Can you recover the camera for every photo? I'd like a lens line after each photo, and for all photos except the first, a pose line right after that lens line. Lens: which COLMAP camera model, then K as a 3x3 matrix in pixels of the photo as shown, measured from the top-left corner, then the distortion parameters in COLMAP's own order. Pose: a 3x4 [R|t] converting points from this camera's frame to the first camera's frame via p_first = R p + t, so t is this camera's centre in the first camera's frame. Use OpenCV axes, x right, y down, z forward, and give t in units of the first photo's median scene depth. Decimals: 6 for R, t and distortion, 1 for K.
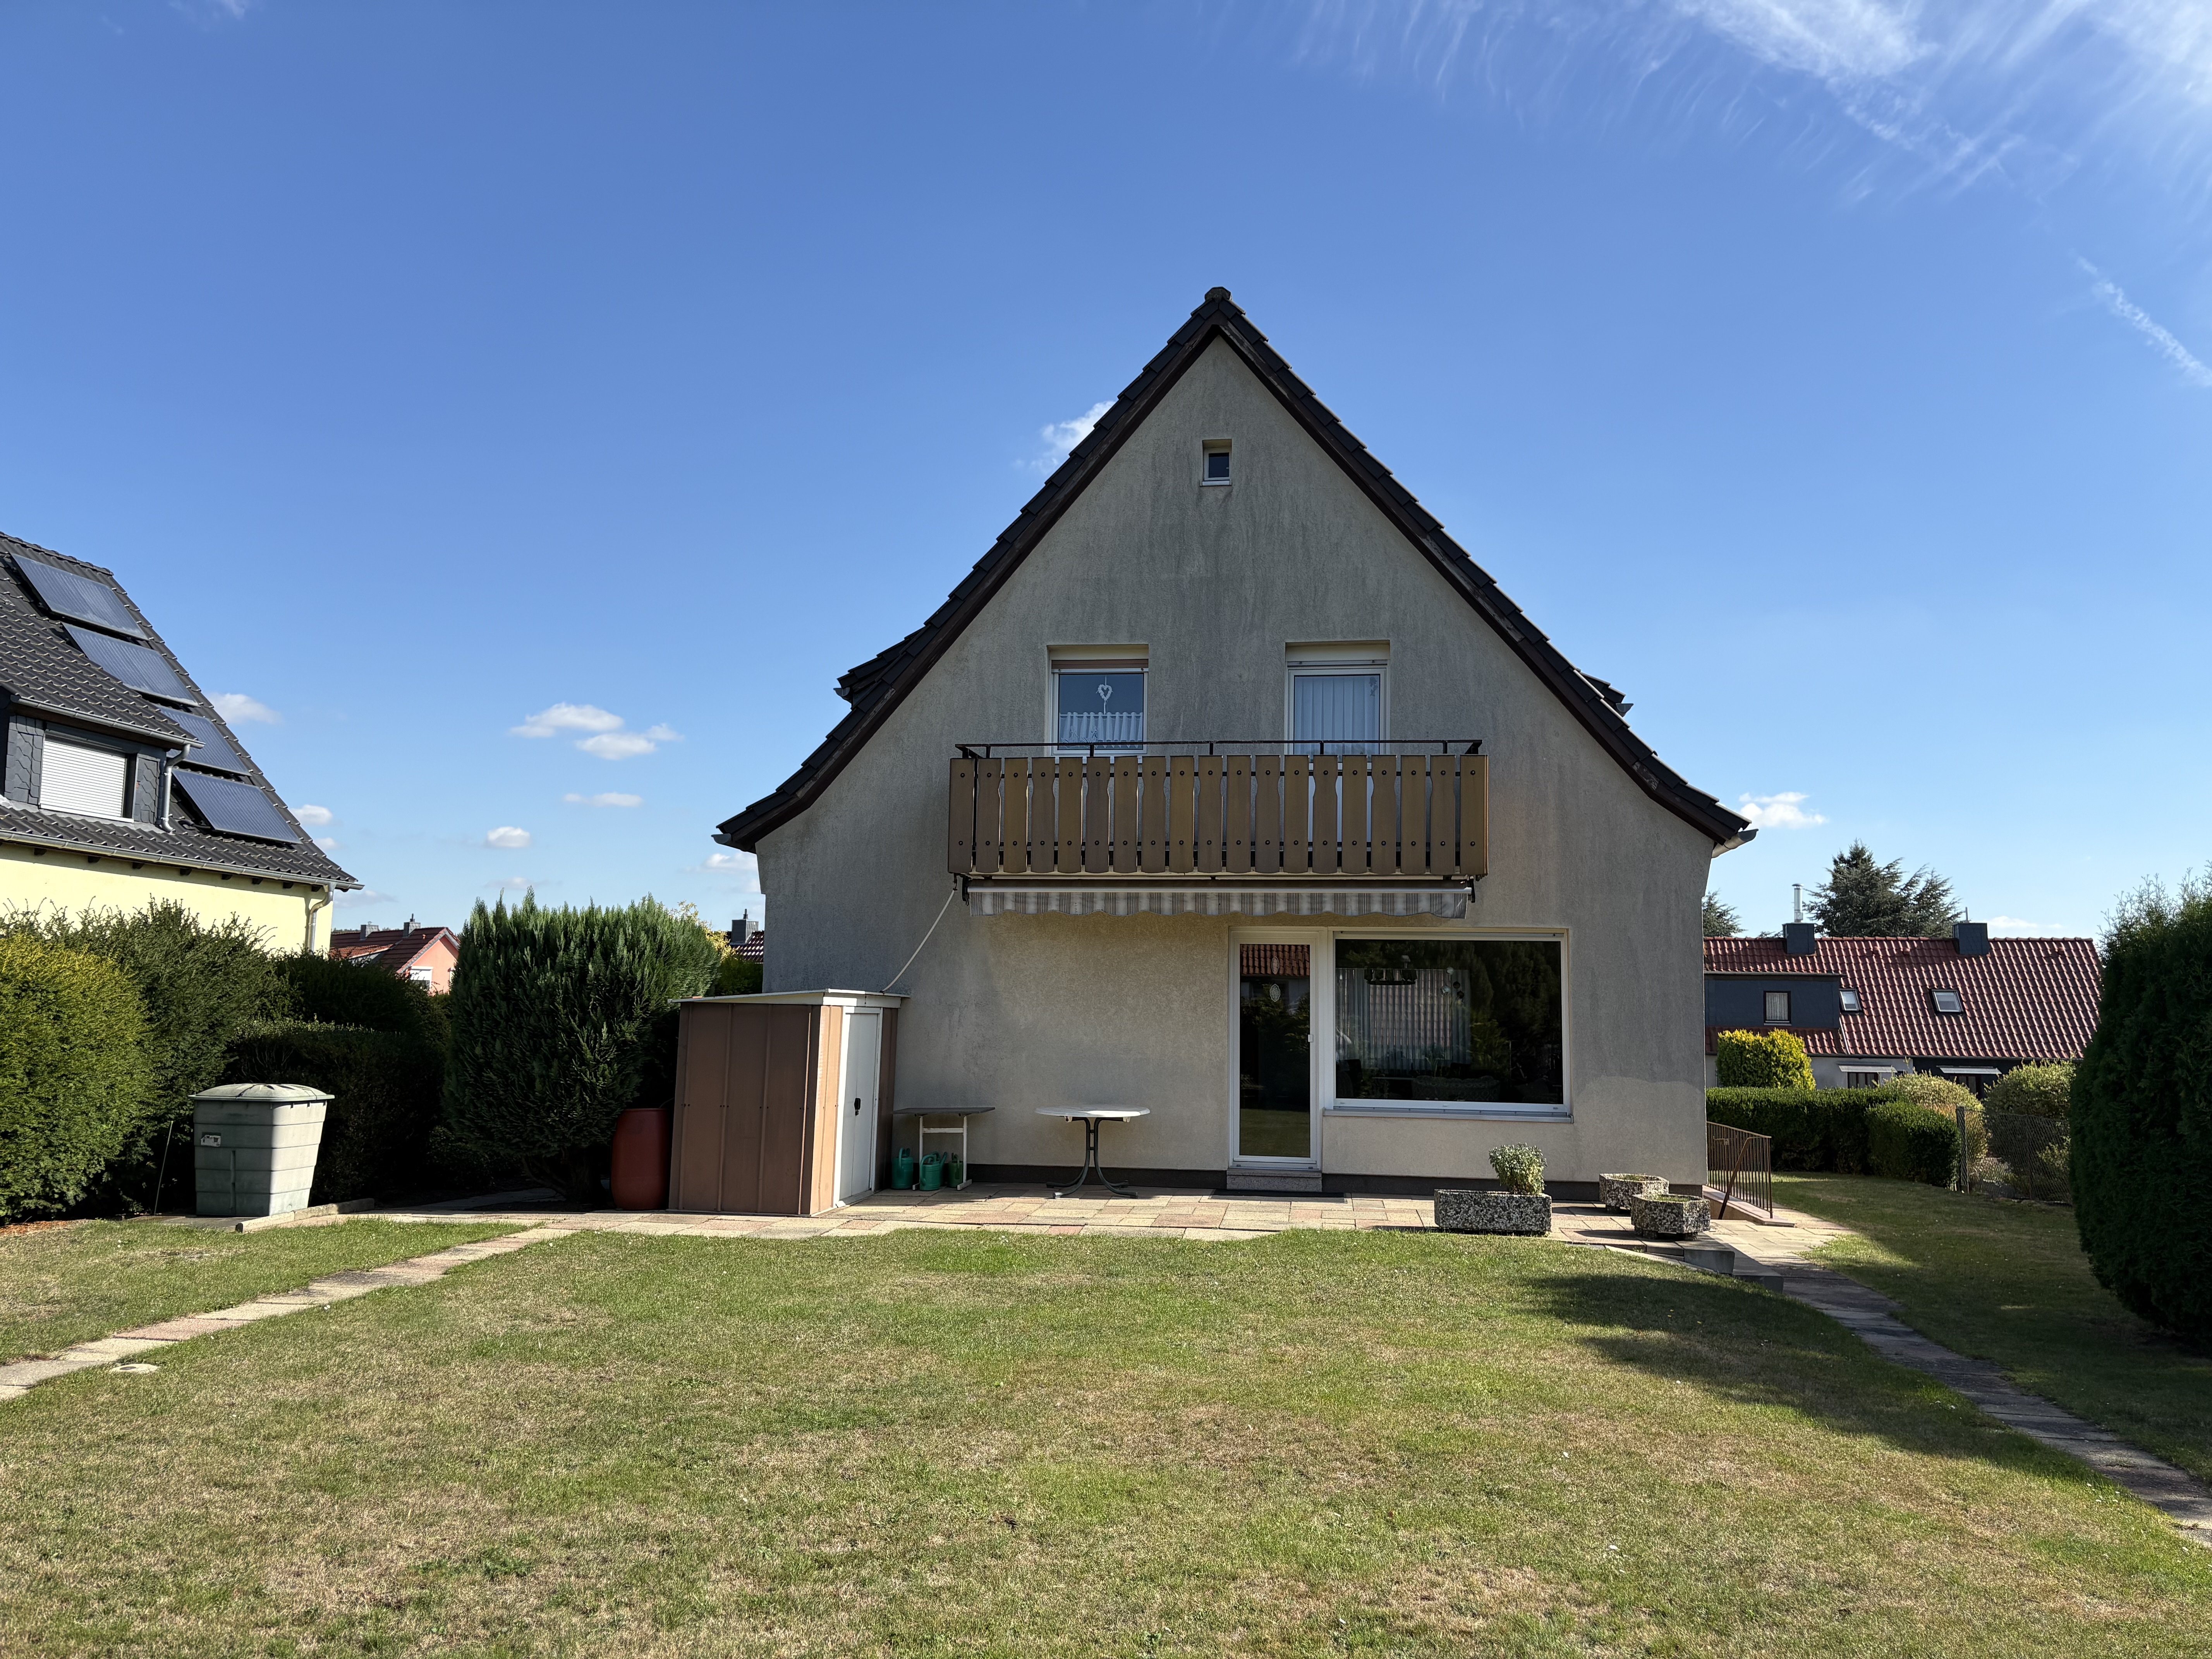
lens RADIAL K [[1697.4, 0, 1107.1], [0, 1697.4, 824.3], [0, 0, 1]] dist [0.122951, -0.003402]
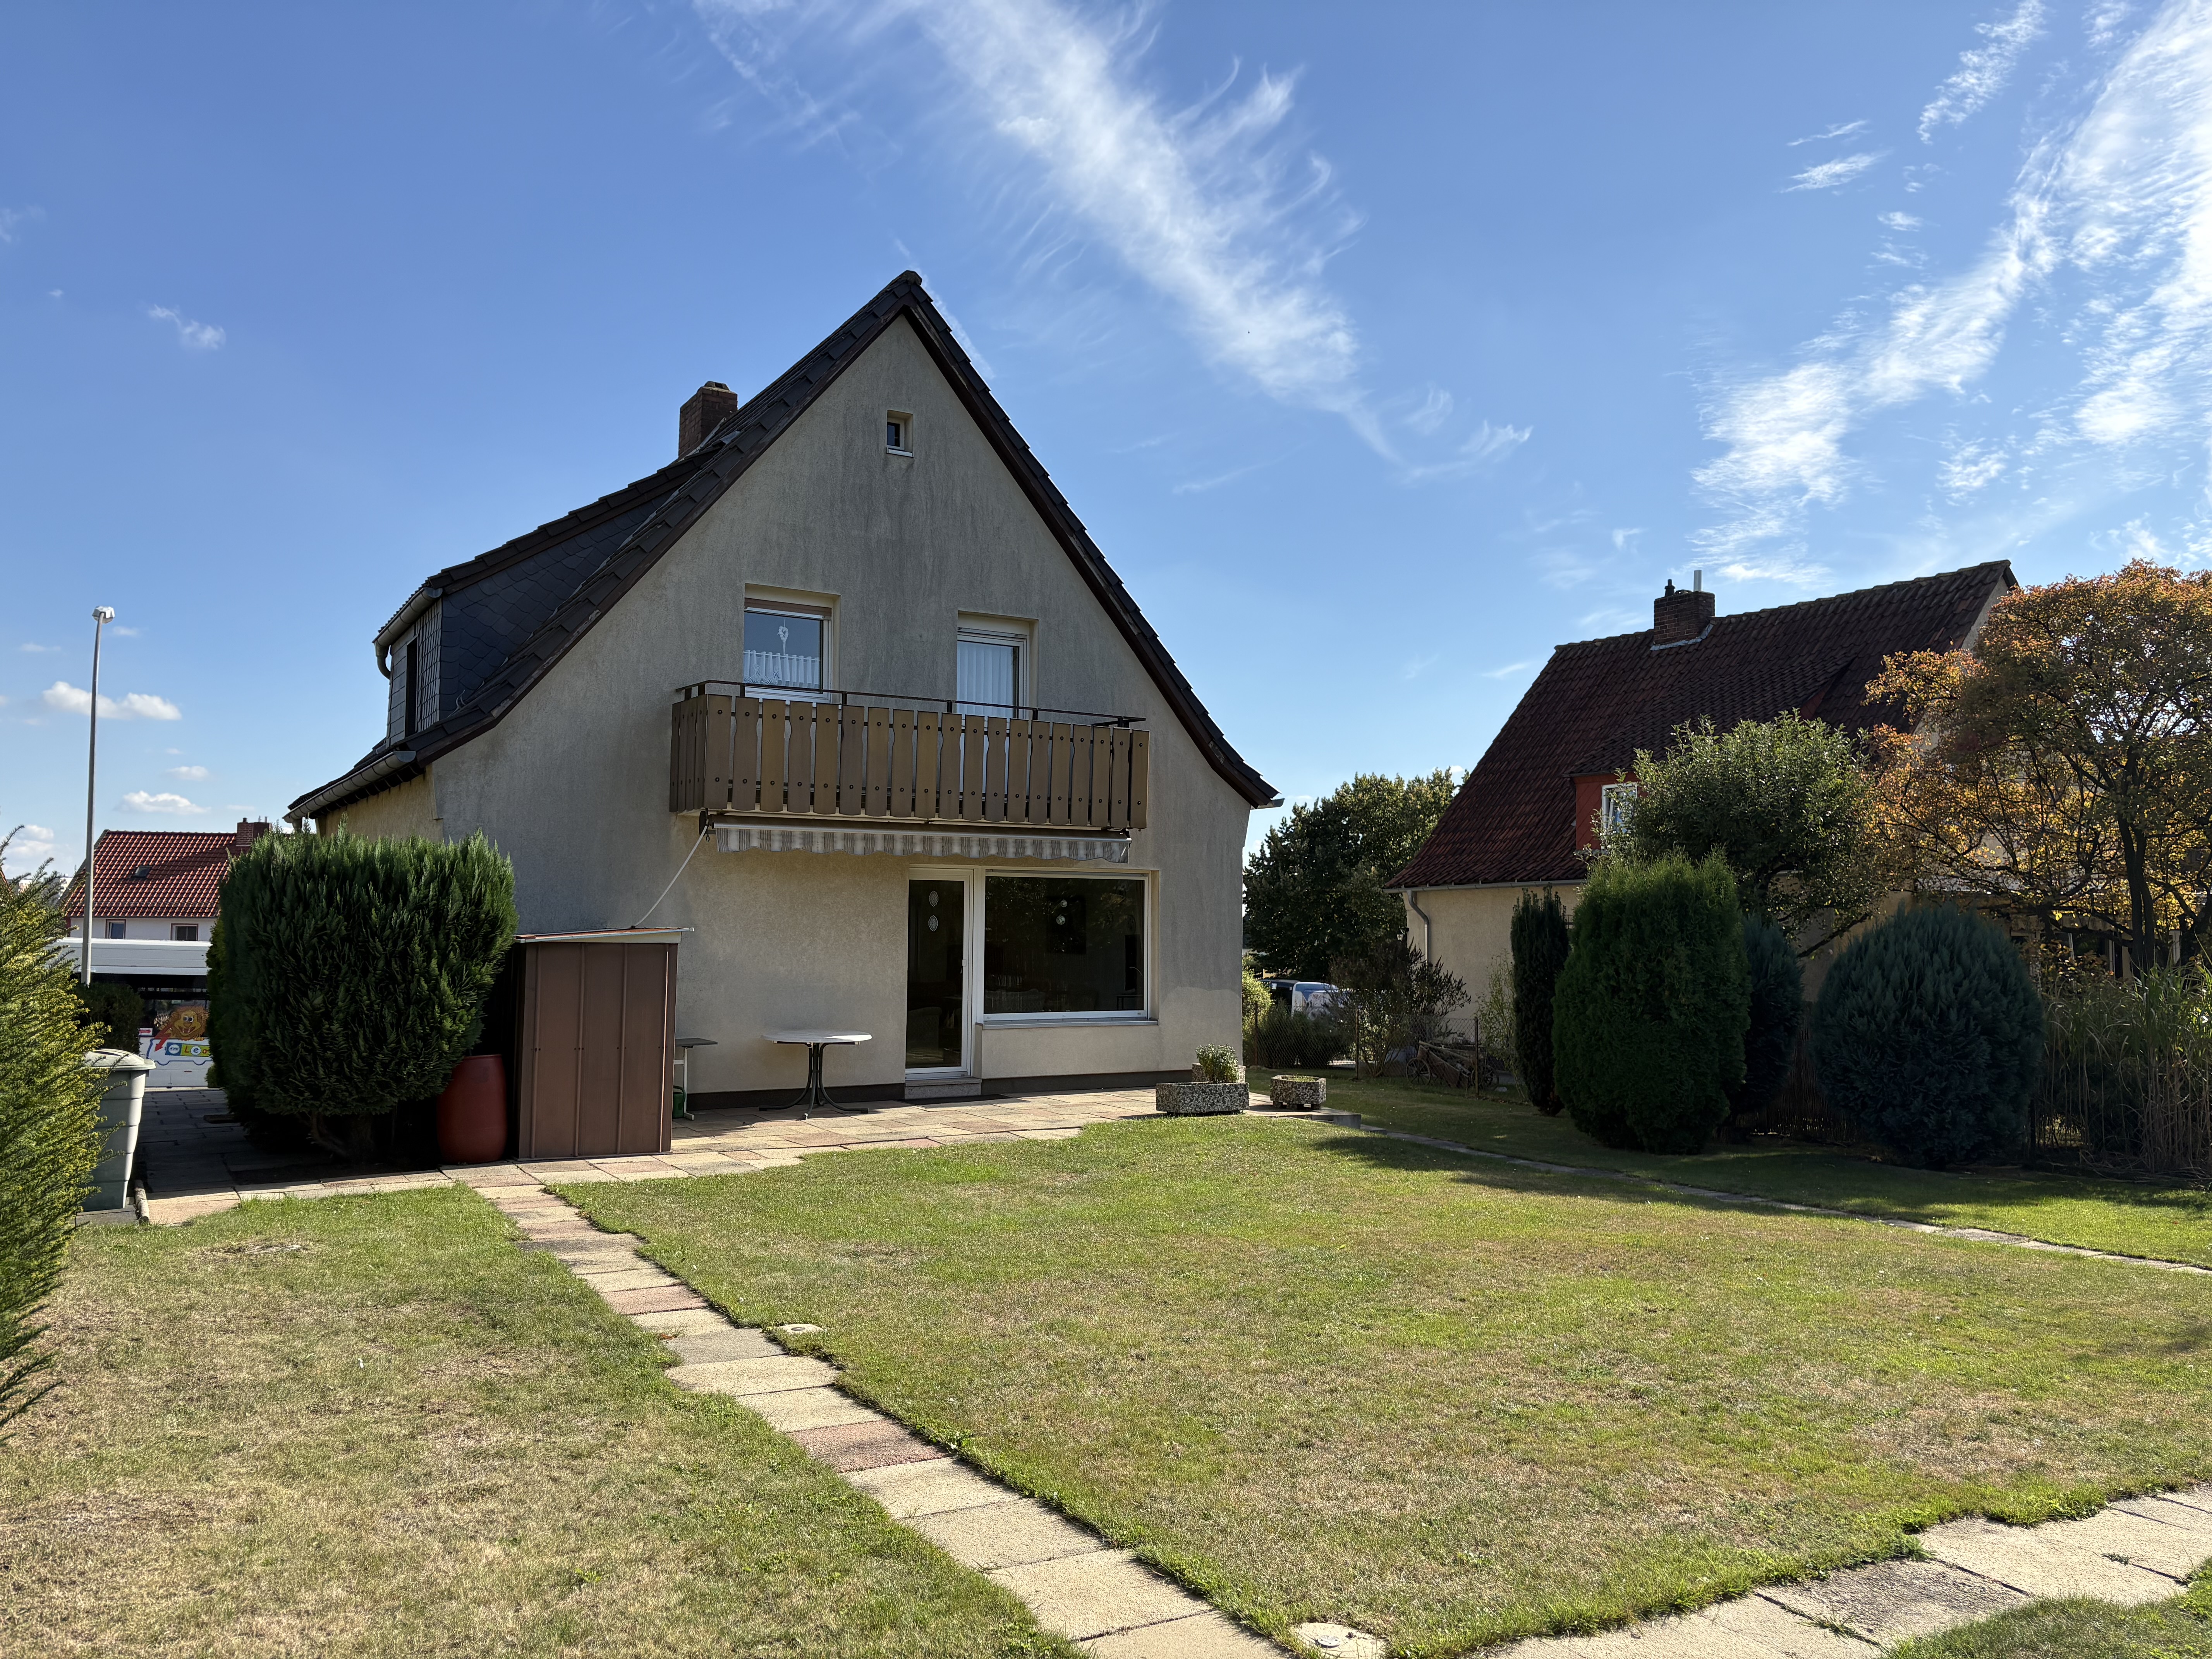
lens RADIAL K [[1697.4, 0, 1106.2], [0, 1697.4, 834.6], [0, 0, 1]] dist [0.122951, -0.003402]
pose [[0.771862, 0.027073, 0.635214, -0.528923], [-0.066783, 0.997018, 0.038657, -0.010409], [-0.632273, -0.072259, 0.771368, 0.069464]]
